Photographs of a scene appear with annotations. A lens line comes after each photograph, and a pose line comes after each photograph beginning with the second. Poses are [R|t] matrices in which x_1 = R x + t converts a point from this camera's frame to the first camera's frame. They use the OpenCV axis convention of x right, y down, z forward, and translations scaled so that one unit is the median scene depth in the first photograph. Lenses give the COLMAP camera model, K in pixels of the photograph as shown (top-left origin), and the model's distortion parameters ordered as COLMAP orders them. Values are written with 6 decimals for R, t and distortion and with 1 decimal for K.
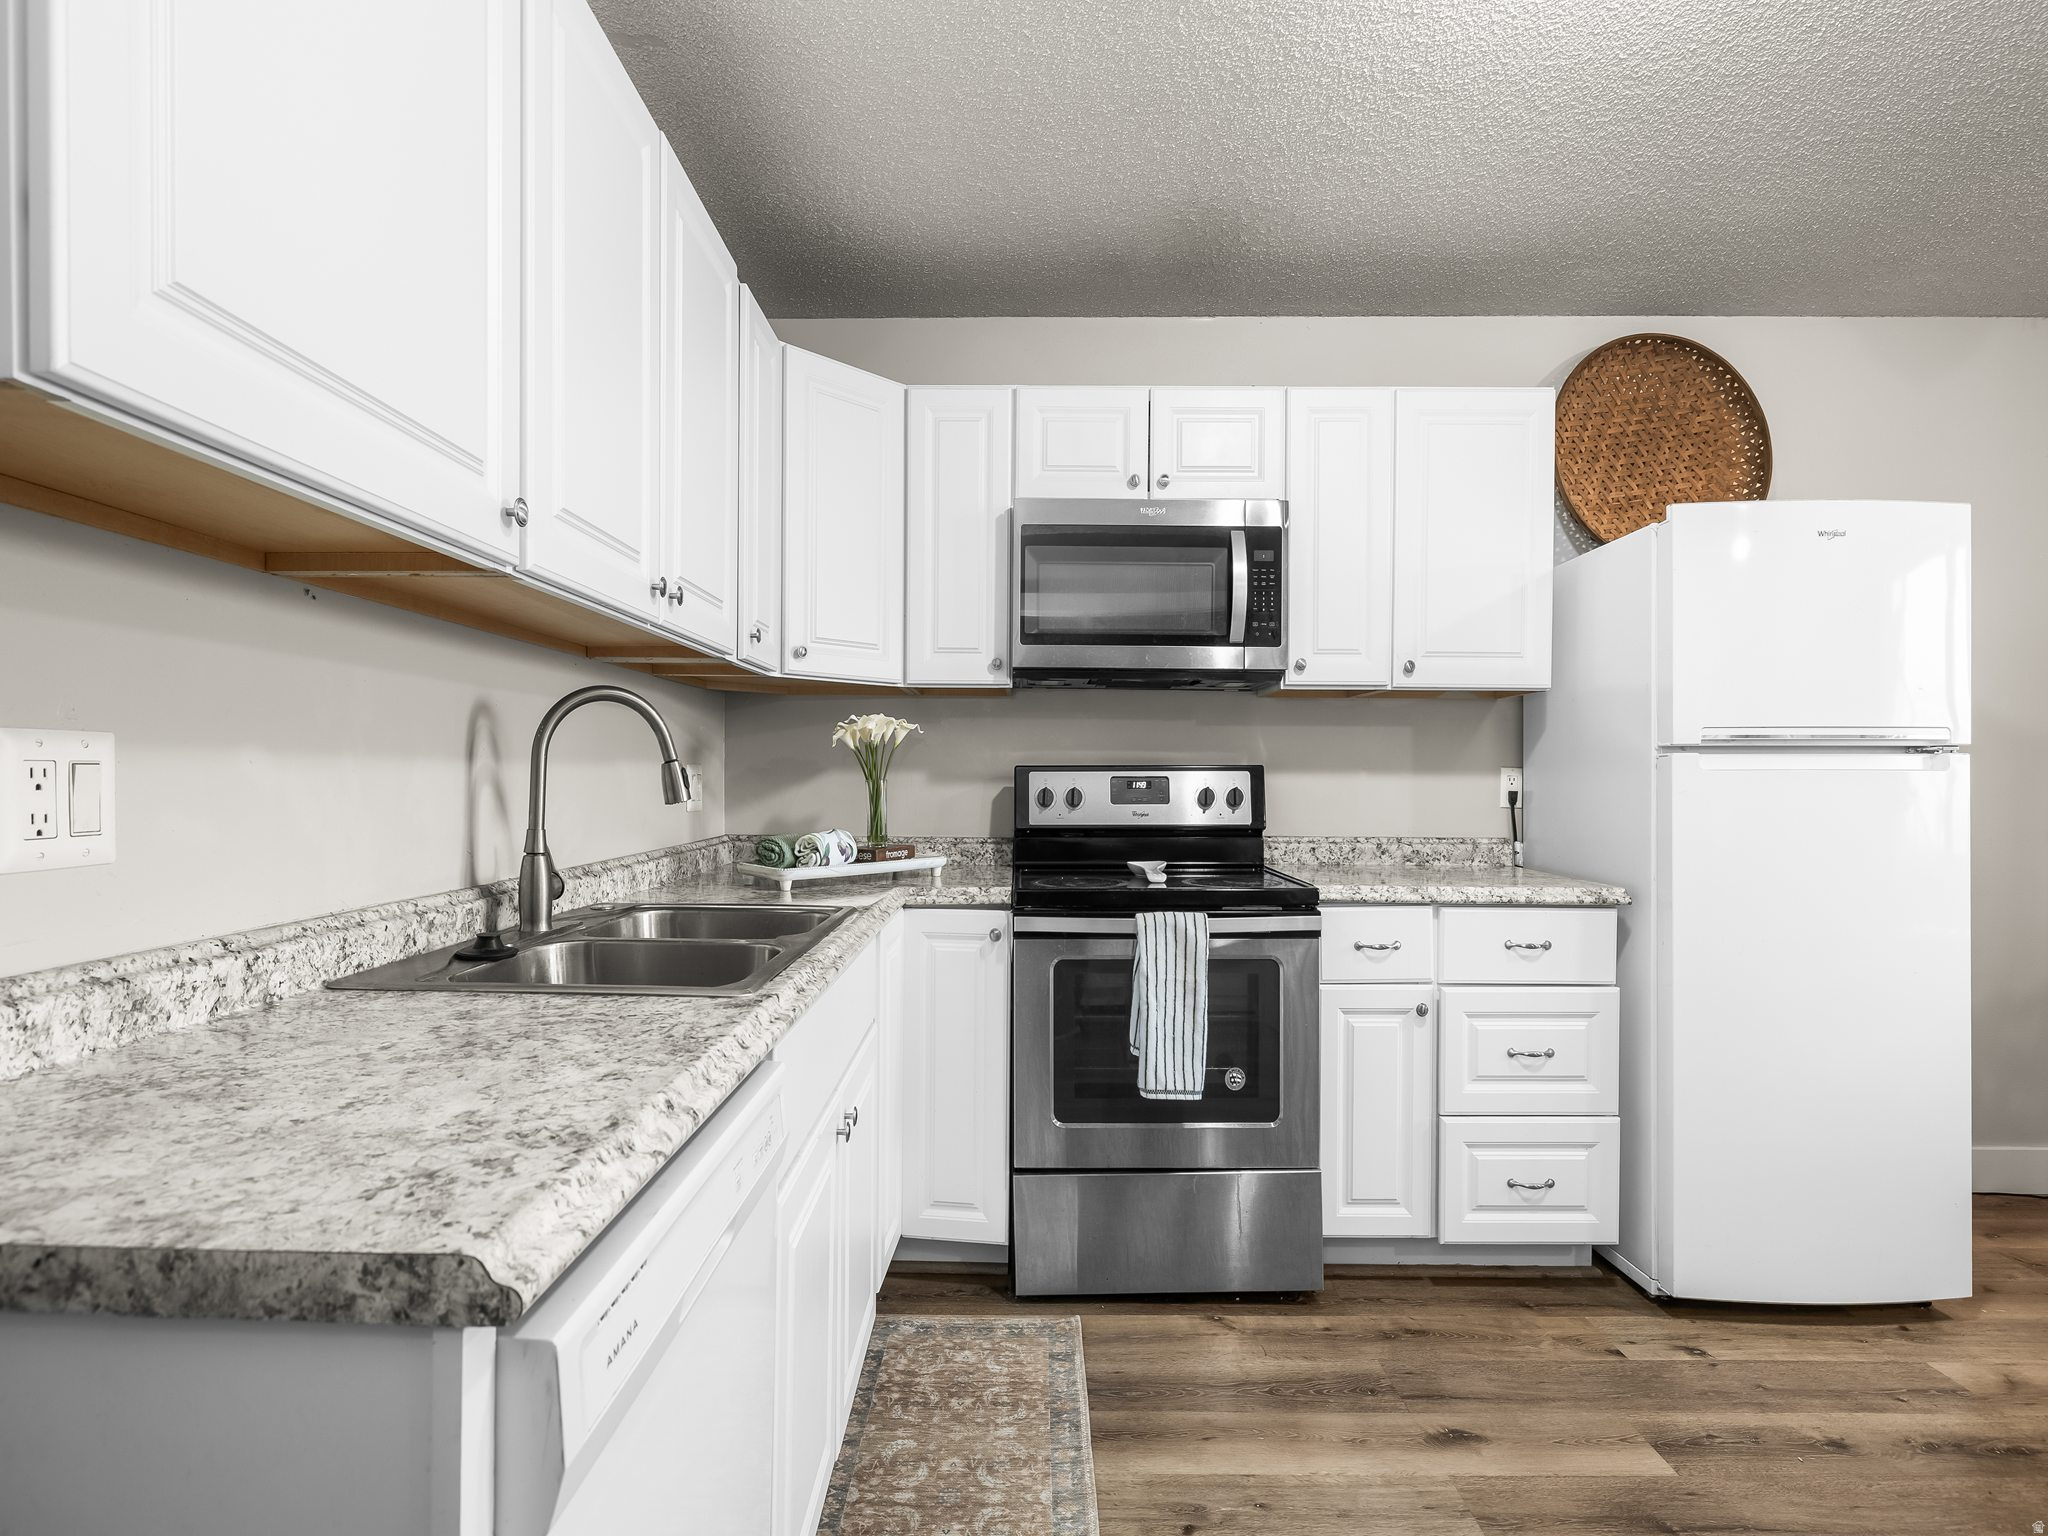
lens RADIAL K [[993.8, 0, 1021.4], [0, 993.8, 832.9], [0, 0, 1]] dist [-0.001966, -0.000200]
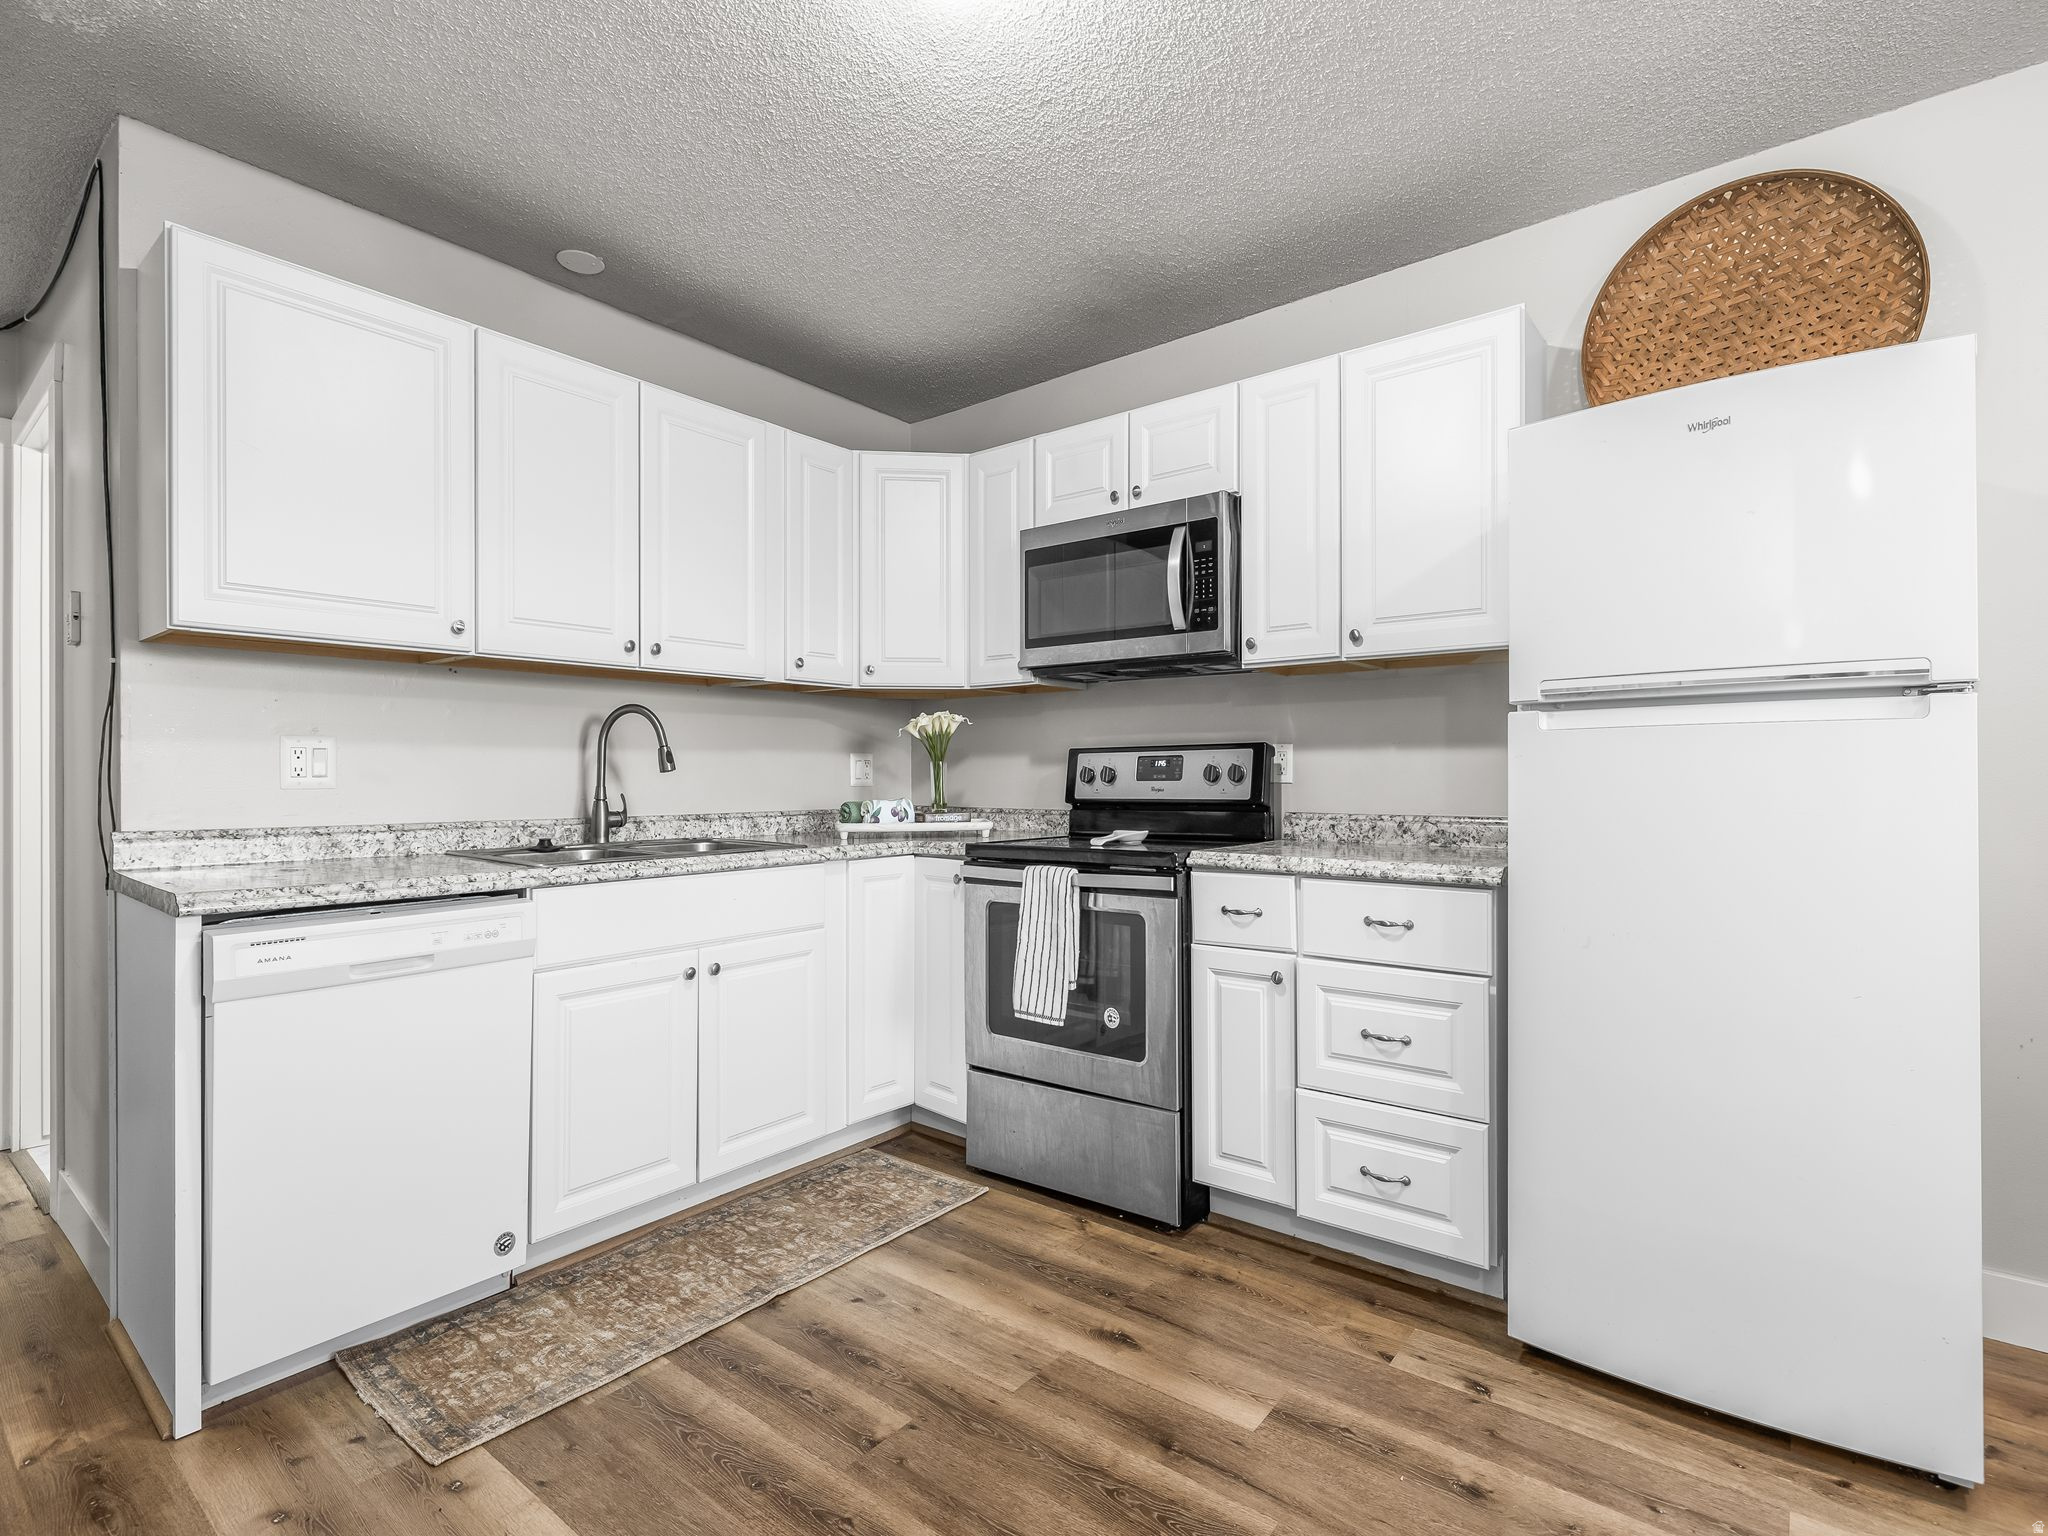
lens RADIAL K [[993.8, 0, 1021.4], [0, 993.8, 832.9], [0, 0, 1]] dist [-0.001966, -0.000200]
pose [[0.784452, 0.027419, -0.619583, 0.818557], [-0.028497, 0.999561, 0.008154, 0.029500], [0.619535, 0.011260, 0.784888, 0.042320]]
